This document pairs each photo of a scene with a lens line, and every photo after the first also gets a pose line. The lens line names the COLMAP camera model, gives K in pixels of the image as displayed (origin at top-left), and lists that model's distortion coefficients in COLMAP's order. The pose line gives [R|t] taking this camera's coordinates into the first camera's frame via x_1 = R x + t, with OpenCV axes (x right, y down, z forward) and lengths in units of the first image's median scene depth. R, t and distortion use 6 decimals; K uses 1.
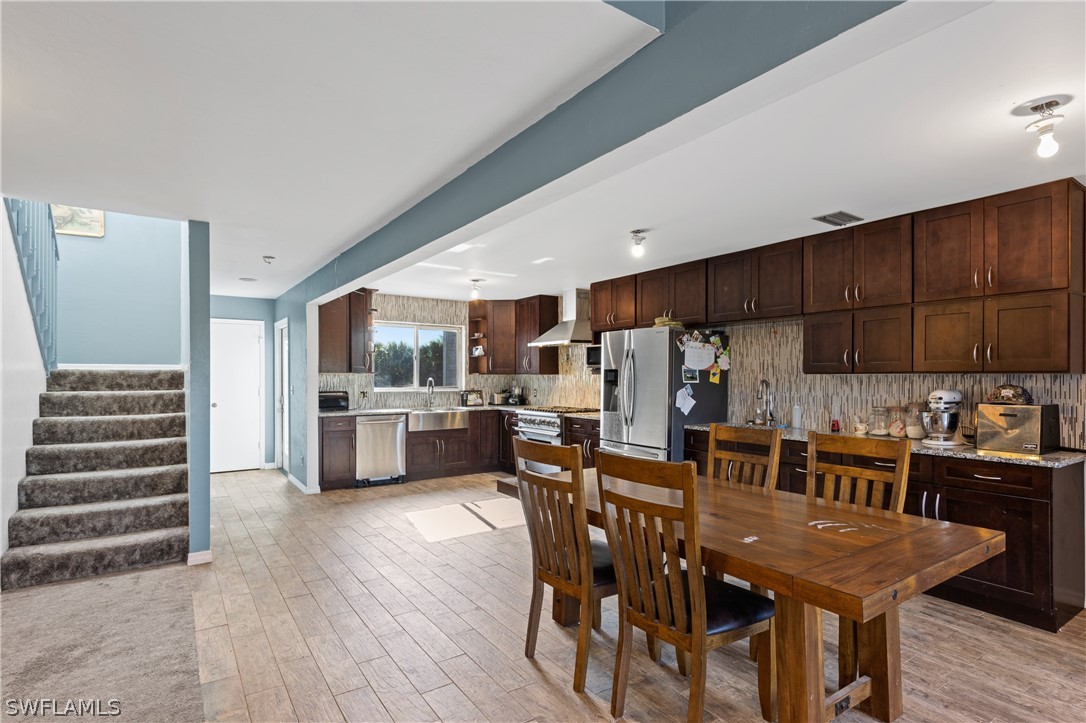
lens RADIAL K [[558.2, 0, 544.9], [0, 558.2, 382.3], [0, 0, 1]] dist [-0.004088, -0.000820]
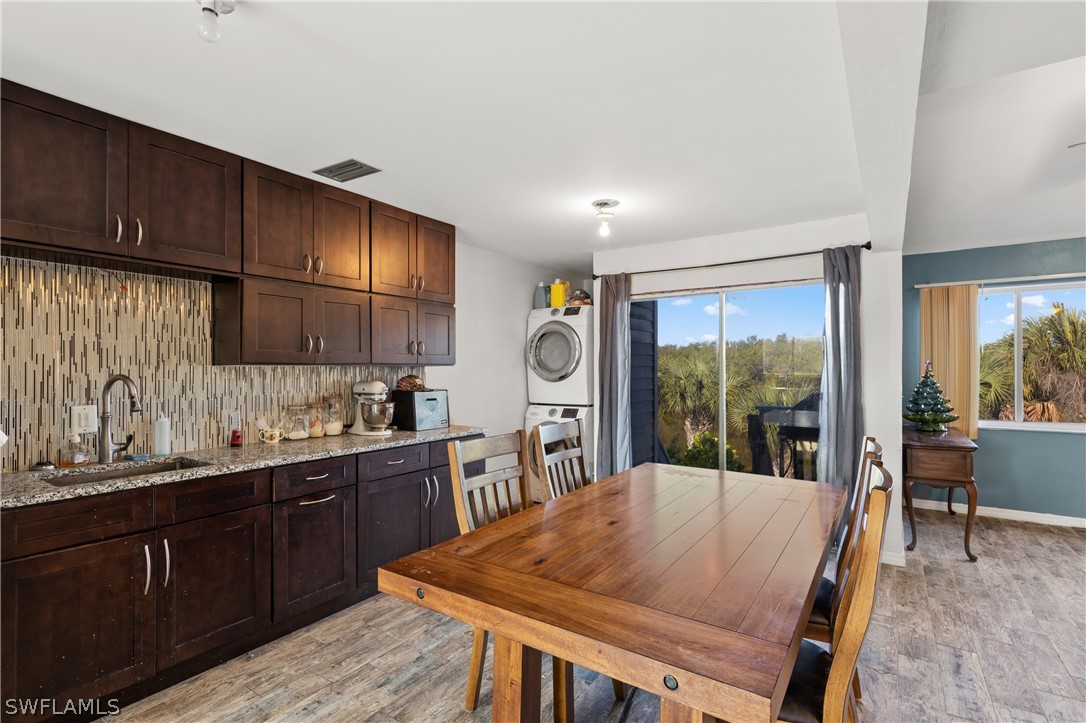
lens RADIAL K [[503.6, 0, 546.2], [0, 503.6, 364.4], [0, 0, 1]] dist [0.005239, 0.000874]
pose [[-0.369453, 0.006523, 0.929227, -0.155634], [0.011941, 0.999926, -0.002272, -0.006718], [-0.929173, 0.010256, -0.369503, 0.622626]]
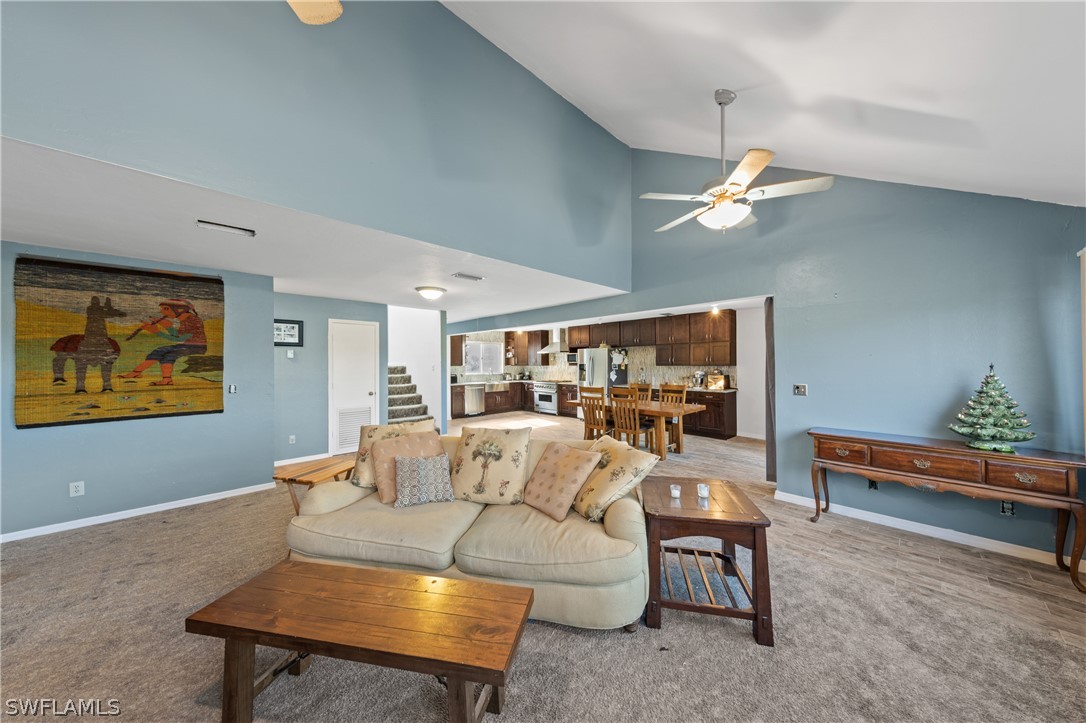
lens RADIAL K [[361.3, 0, 547.1], [0, 361.3, 364.3], [0, 0, 1]] dist [-0.000990, -0.000001]
pose [[0.986598, -0.007442, 0.163001, -0.266237], [0.009065, 0.999916, -0.009217, -0.007347], [-0.162919, 0.010571, 0.986583, -0.503348]]
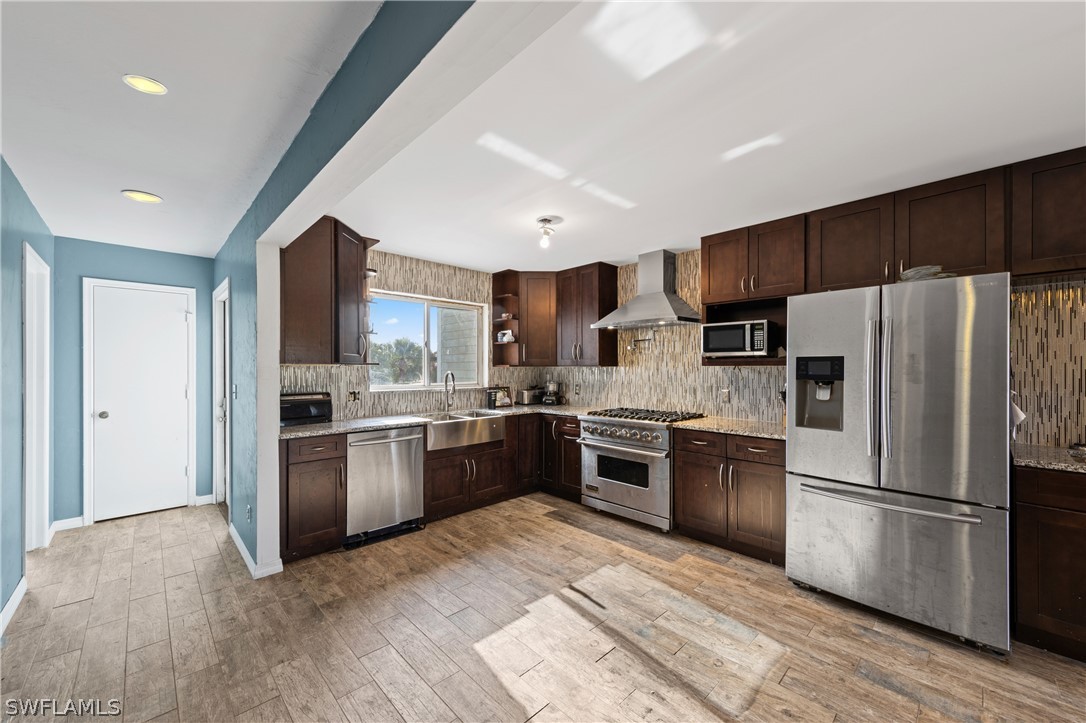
lens RADIAL K [[421.2, 0, 546.5], [0, 421.2, 368.4], [0, 0, 1]] dist [0.004131, -0.000290]
pose [[0.986089, -0.001918, 0.166205, -0.211007], [0.003828, 0.999930, -0.011175, -0.006083], [-0.166172, 0.011656, 0.986028, 0.535225]]
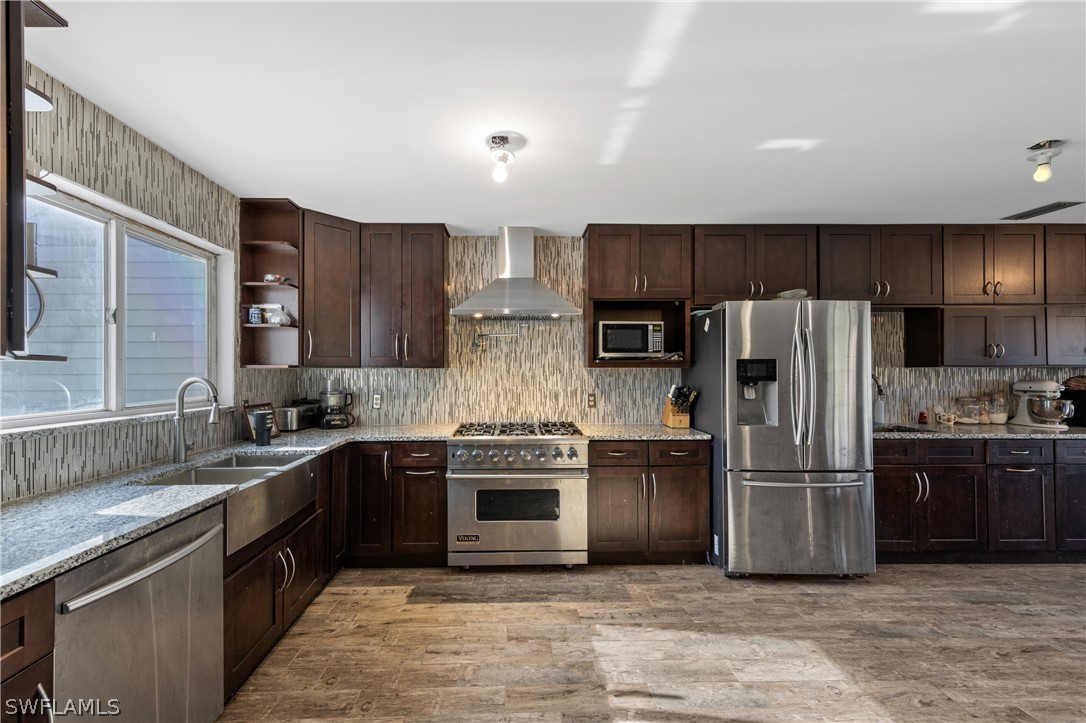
lens RADIAL K [[452.2, 0, 522.3], [0, 452.2, 367.5], [0, 0, 1]] dist [0.006053, -0.000171]
pose [[0.544886, 0.003792, 0.838501, -0.408677], [0.012684, 0.999838, -0.012765, -0.009182], [-0.838414, 0.017591, 0.544750, 0.828874]]
